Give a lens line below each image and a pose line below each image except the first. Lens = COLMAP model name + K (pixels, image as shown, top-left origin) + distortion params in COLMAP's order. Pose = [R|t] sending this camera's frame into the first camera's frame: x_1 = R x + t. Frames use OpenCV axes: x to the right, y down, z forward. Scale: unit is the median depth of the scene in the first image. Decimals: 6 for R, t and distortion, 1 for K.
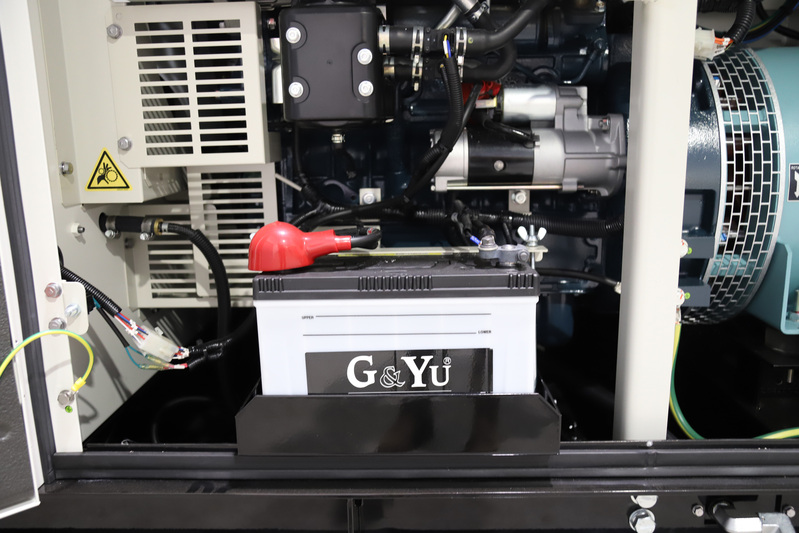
lens RADIAL K [[709.9, 0, 396.7], [0, 709.9, 267.7], [0, 0, 1]] dist [-0.059765, 0.002775]
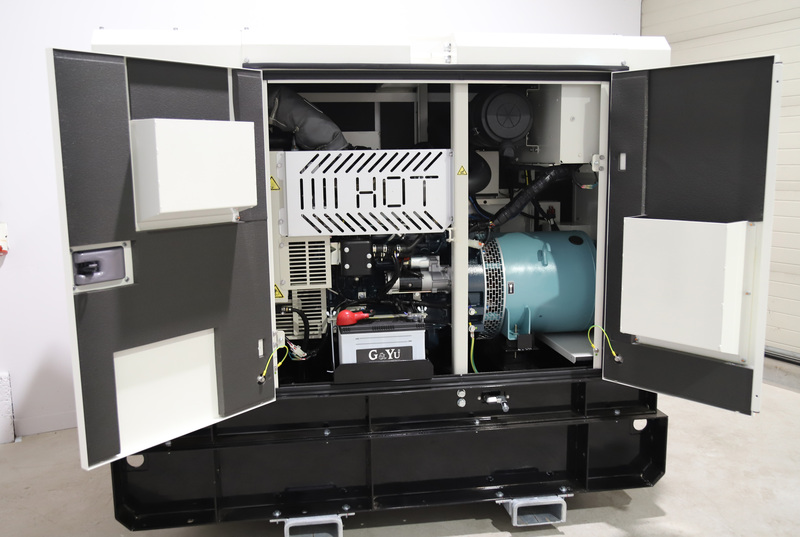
lens RADIAL K [[710.8, 0, 402.0], [0, 710.8, 266.7], [0, 0, 1]] dist [-0.059765, 0.002775]
pose [[0.984776, -0.023407, 0.172243, -0.419717], [0.032957, 0.998061, -0.052795, -0.072750], [-0.170673, 0.057668, 0.983639, -2.014190]]
